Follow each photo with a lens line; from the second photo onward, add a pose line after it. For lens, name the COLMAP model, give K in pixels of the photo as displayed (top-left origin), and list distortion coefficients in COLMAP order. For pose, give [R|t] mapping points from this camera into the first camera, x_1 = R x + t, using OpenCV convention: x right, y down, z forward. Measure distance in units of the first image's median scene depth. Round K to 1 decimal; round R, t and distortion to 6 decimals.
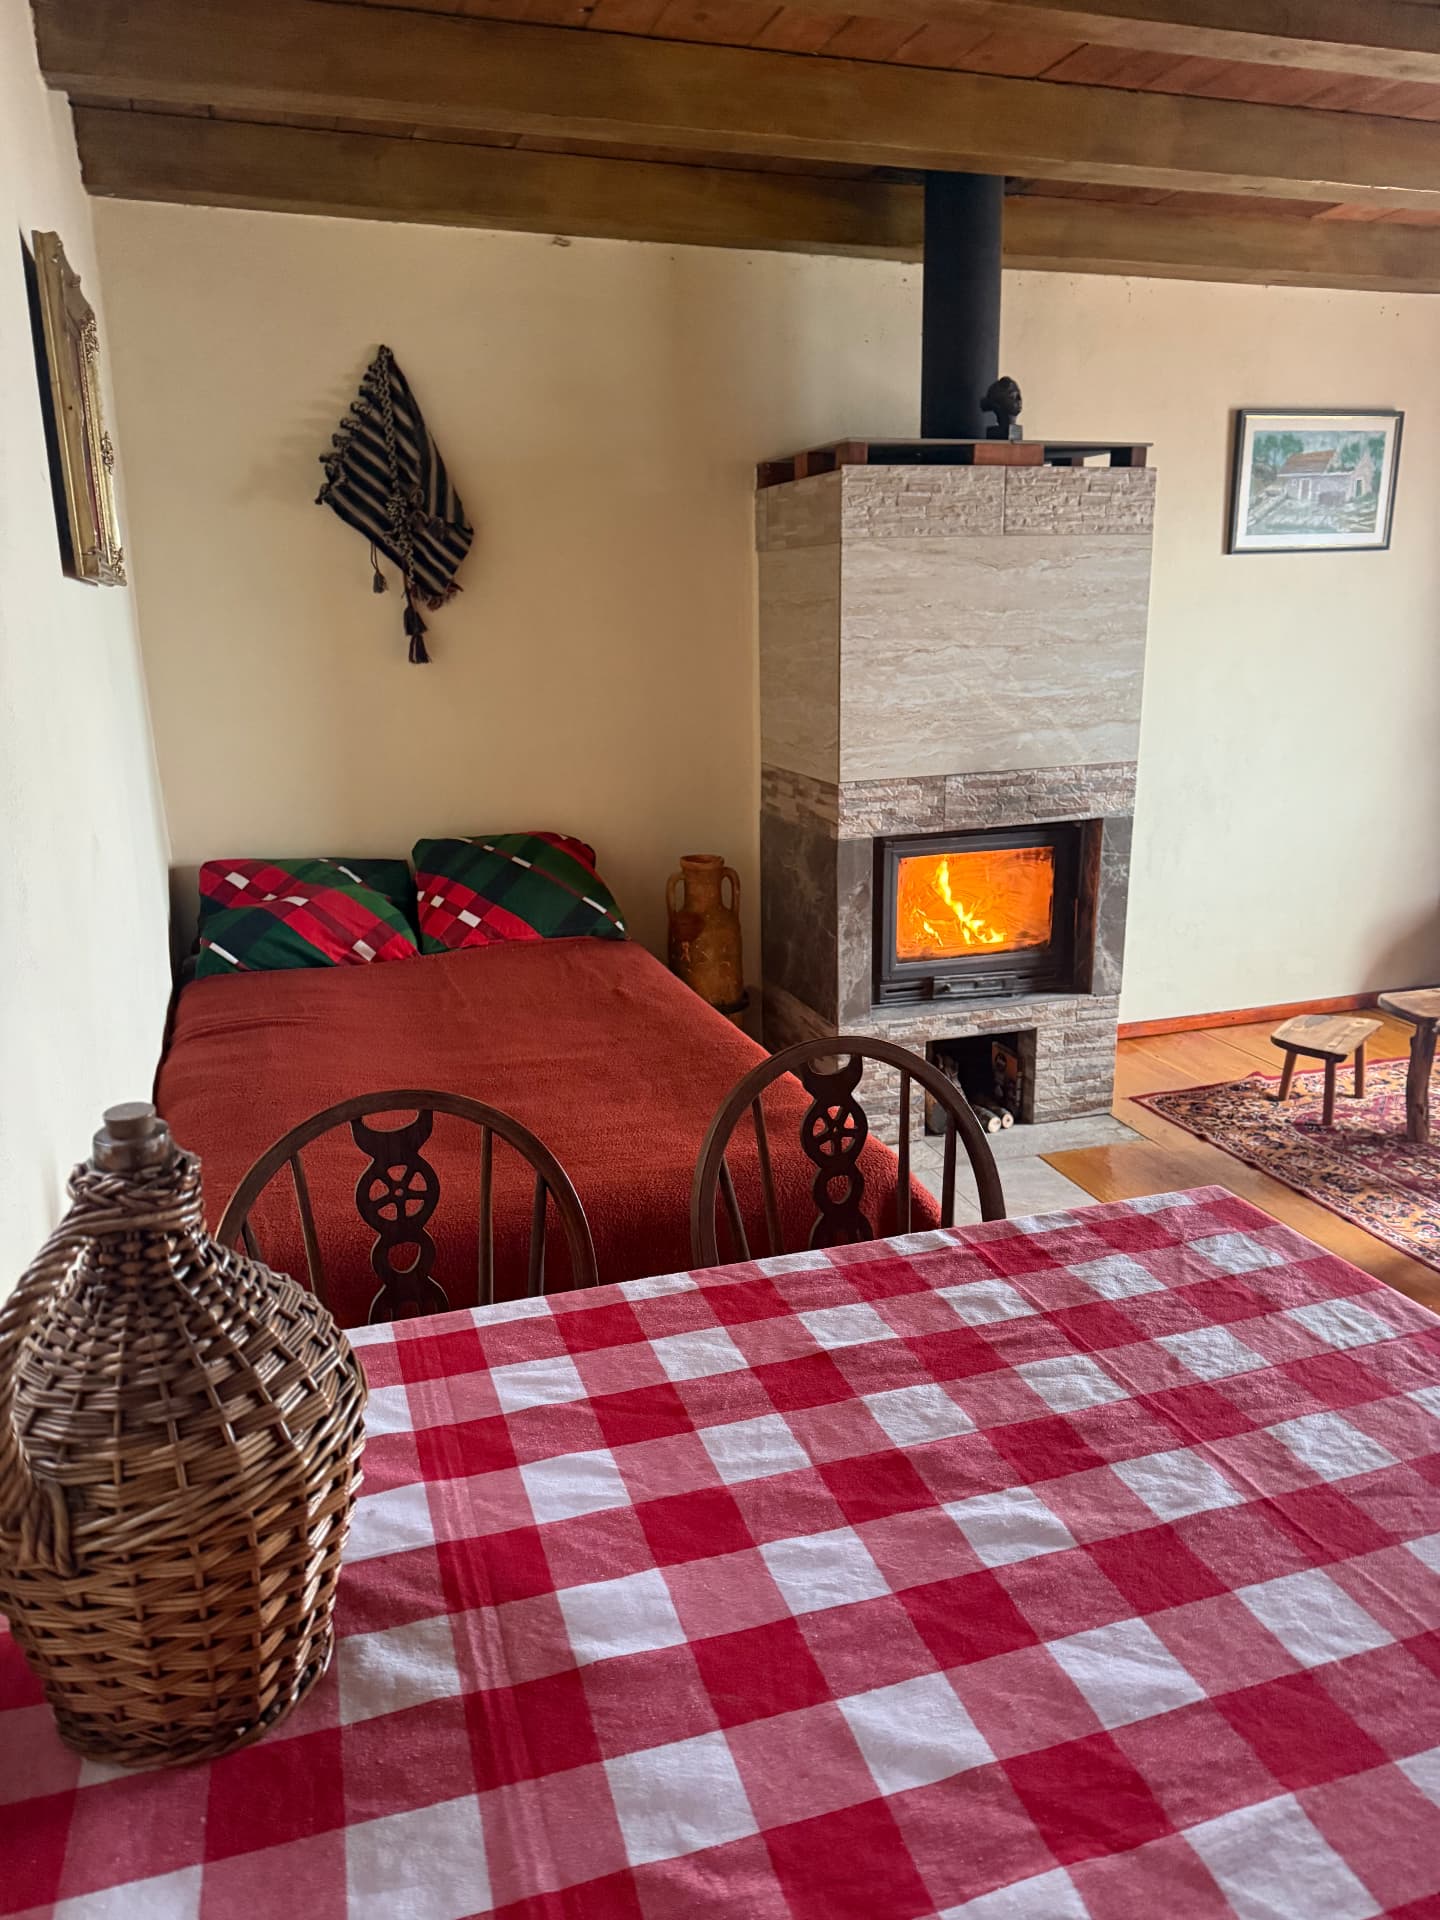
lens RADIAL K [[1352.1, 0, 709.7], [0, 1352.1, 956.9], [0, 0, 1]] dist [0.058932, -0.040449]
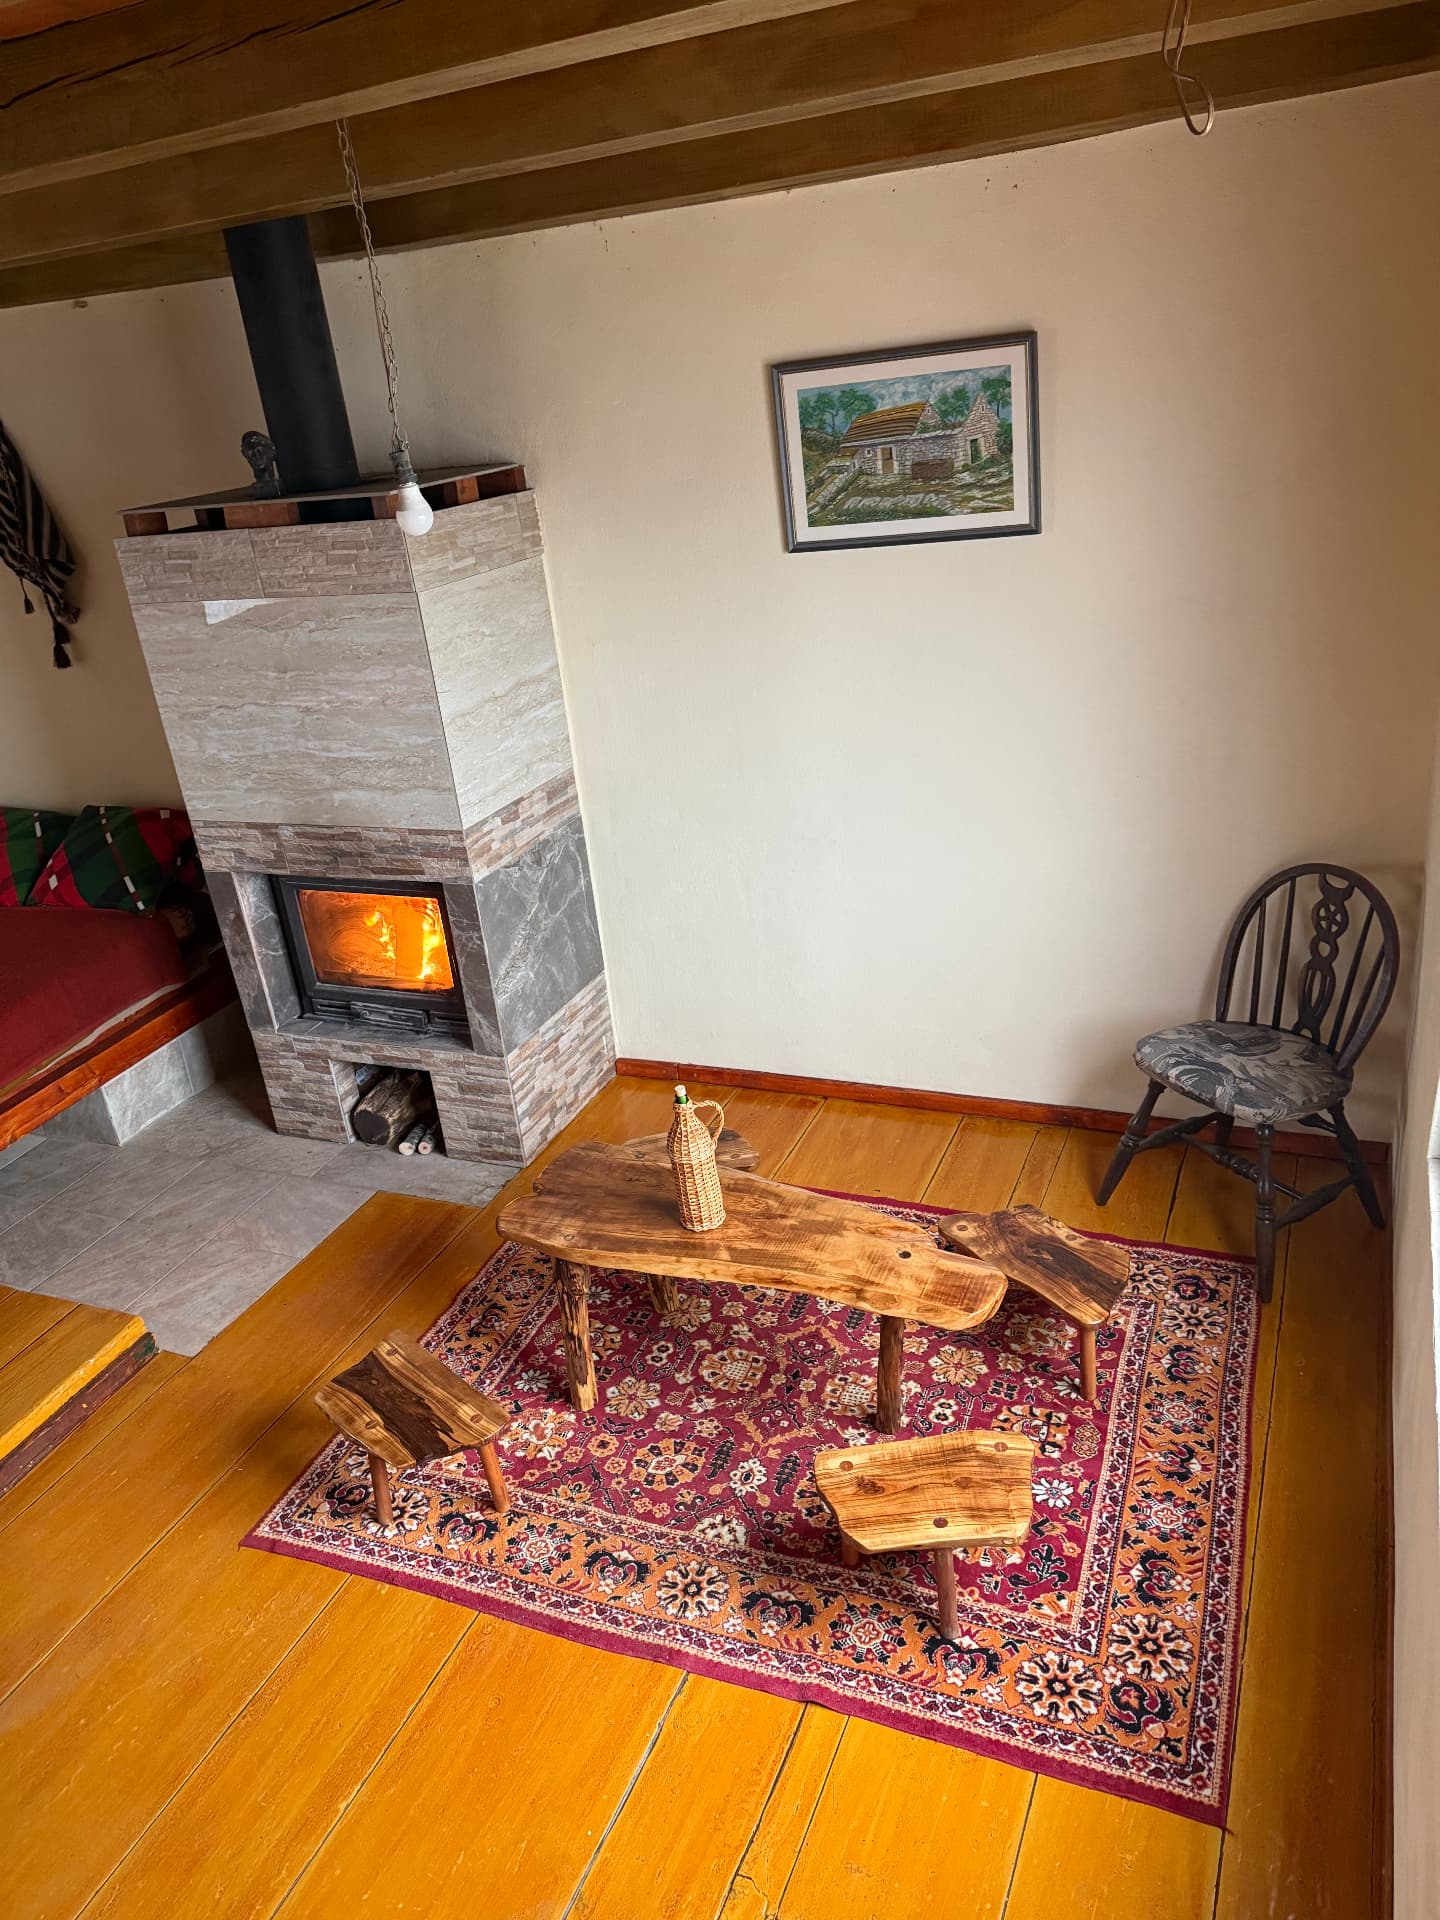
lens RADIAL K [[1352.1, 0, 704.1], [0, 1352.1, 964.2], [0, 0, 1]] dist [0.058932, -0.040449]
pose [[0.745798, 0.214236, -0.630784, 1.080800], [-0.075661, 0.967992, 0.239307, -0.299893], [0.661862, -0.130749, 0.738135, 0.430820]]
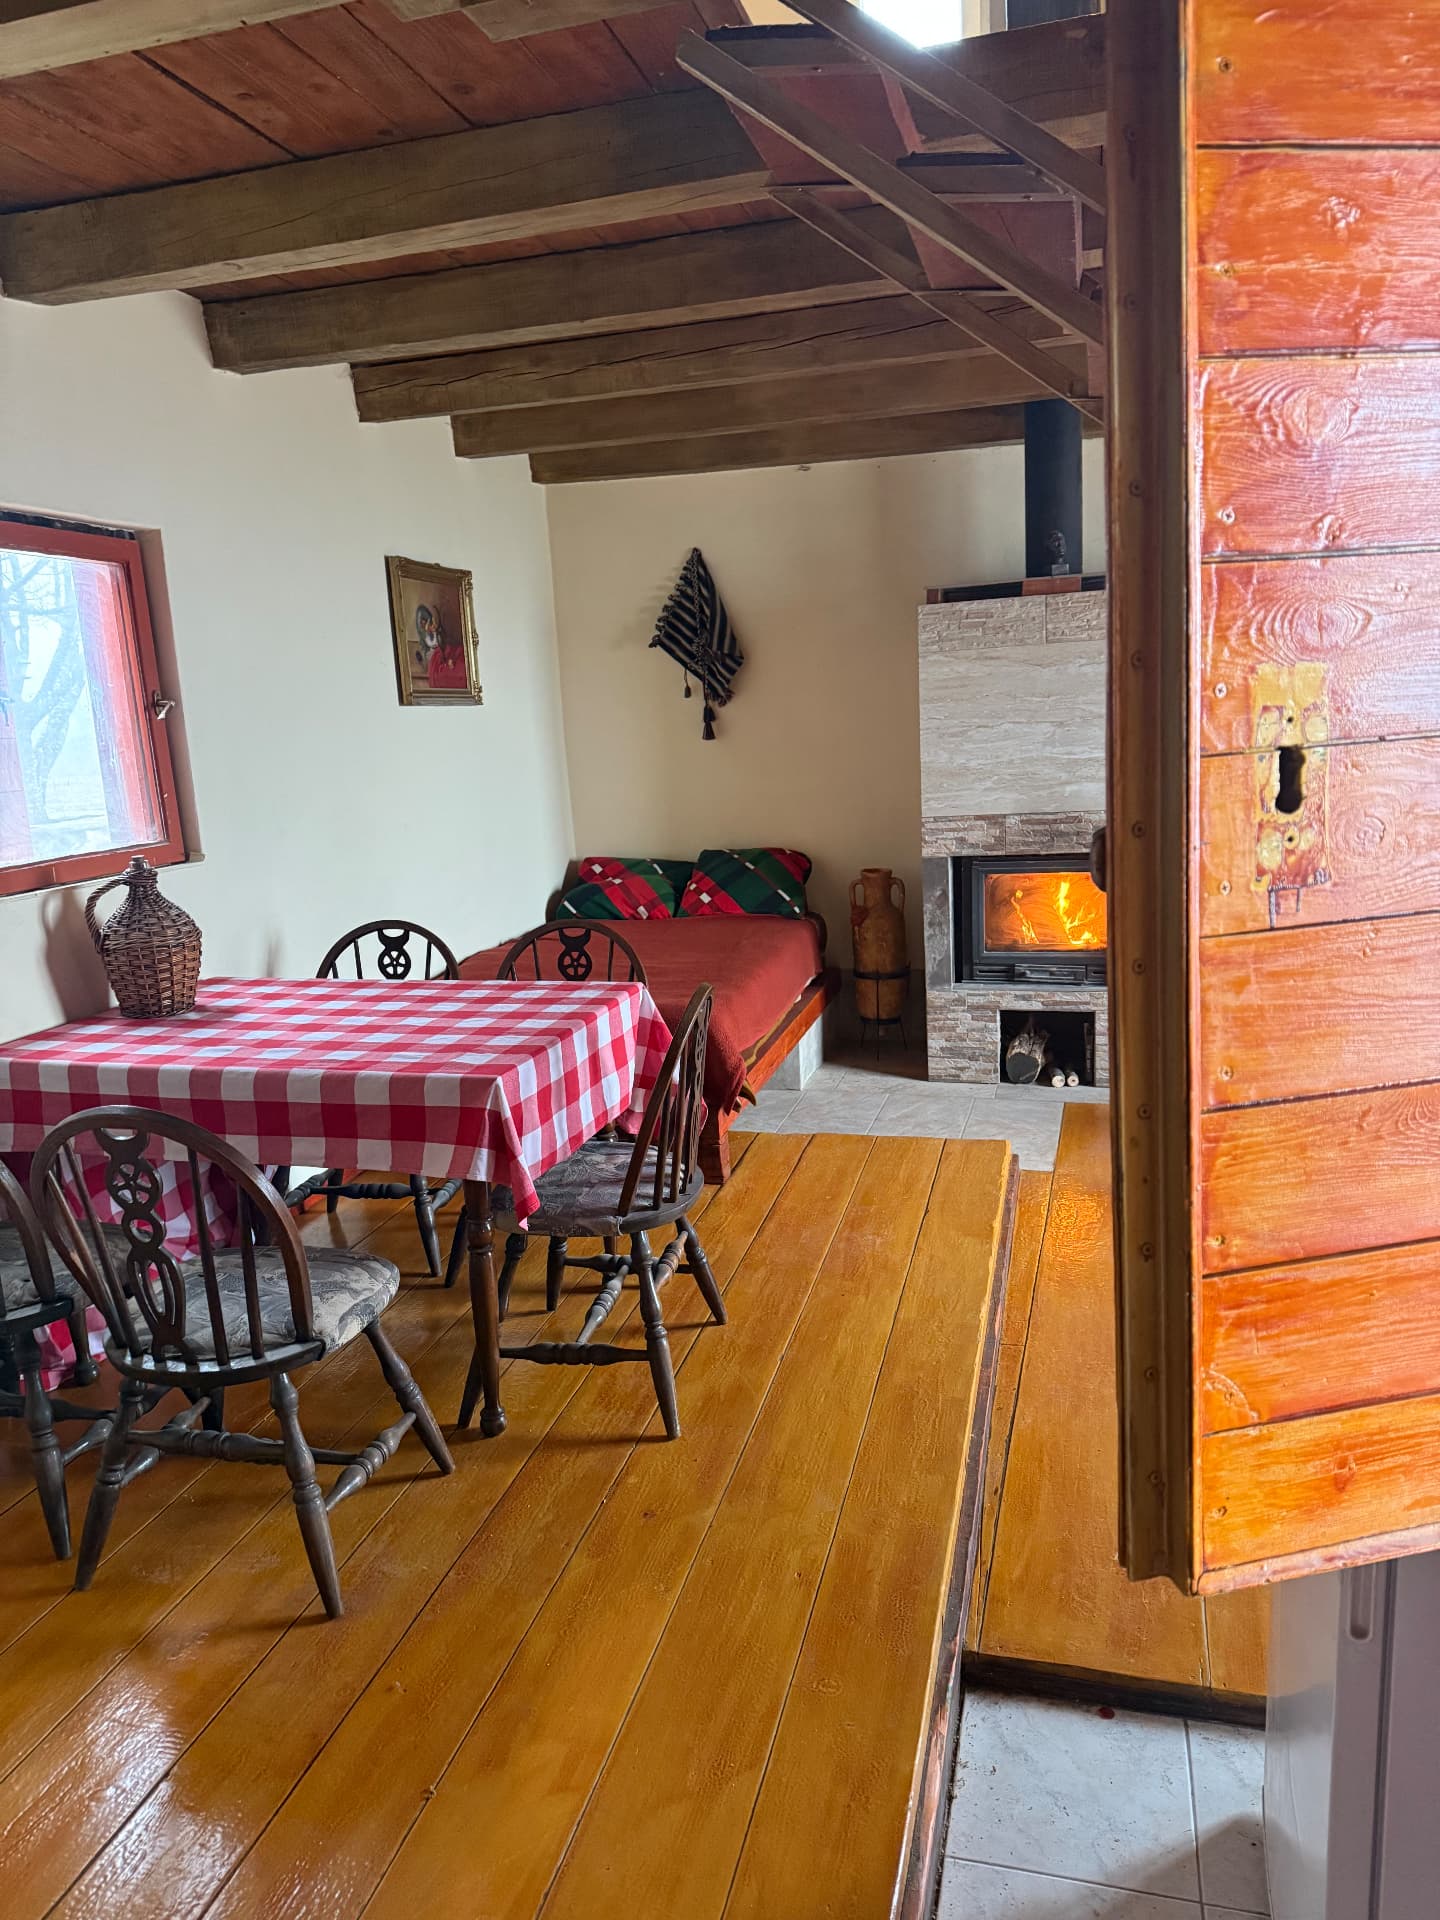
lens RADIAL K [[1352.1, 0, 703.2], [0, 1352.1, 984.5], [0, 0, 1]] dist [0.058932, -0.040449]
pose [[0.826436, 0.089029, -0.555947, 0.699926], [-0.102216, 0.994735, 0.007348, 0.060353], [0.553675, 0.050754, 0.831185, -0.318347]]
